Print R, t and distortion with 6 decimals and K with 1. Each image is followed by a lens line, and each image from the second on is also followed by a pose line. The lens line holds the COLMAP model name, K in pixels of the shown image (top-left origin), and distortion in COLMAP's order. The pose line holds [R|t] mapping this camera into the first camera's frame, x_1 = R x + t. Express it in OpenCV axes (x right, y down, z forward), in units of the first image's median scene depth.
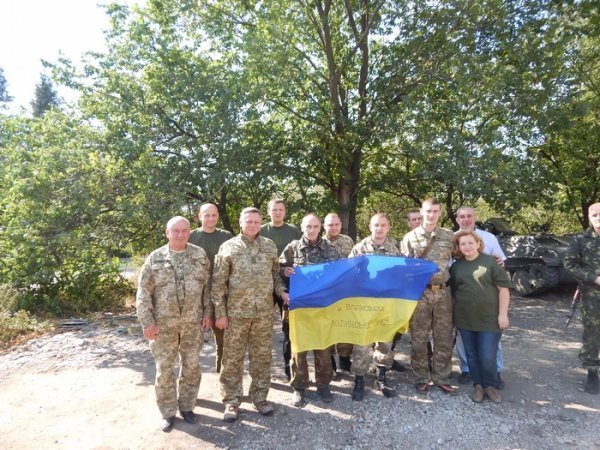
lens RADIAL K [[401.0, 0, 300.0], [0, 401.0, 225.0], [0, 0, 1]] dist [0.000787, 0.001677]
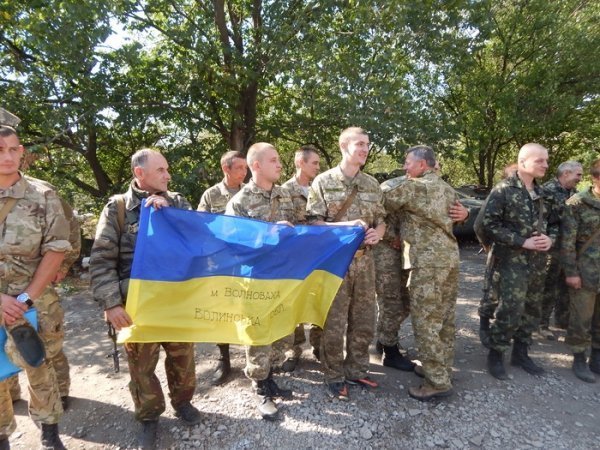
lens RADIAL K [[401.0, 0, 300.0], [0, 401.0, 225.0], [0, 0, 1]] dist [0.000787, 0.001677]
pose [[0.981598, -0.019039, 0.190007, 0.069664], [-0.002514, 0.993642, 0.112554, 0.007620], [-0.190942, -0.110960, 0.975310, 0.089495]]
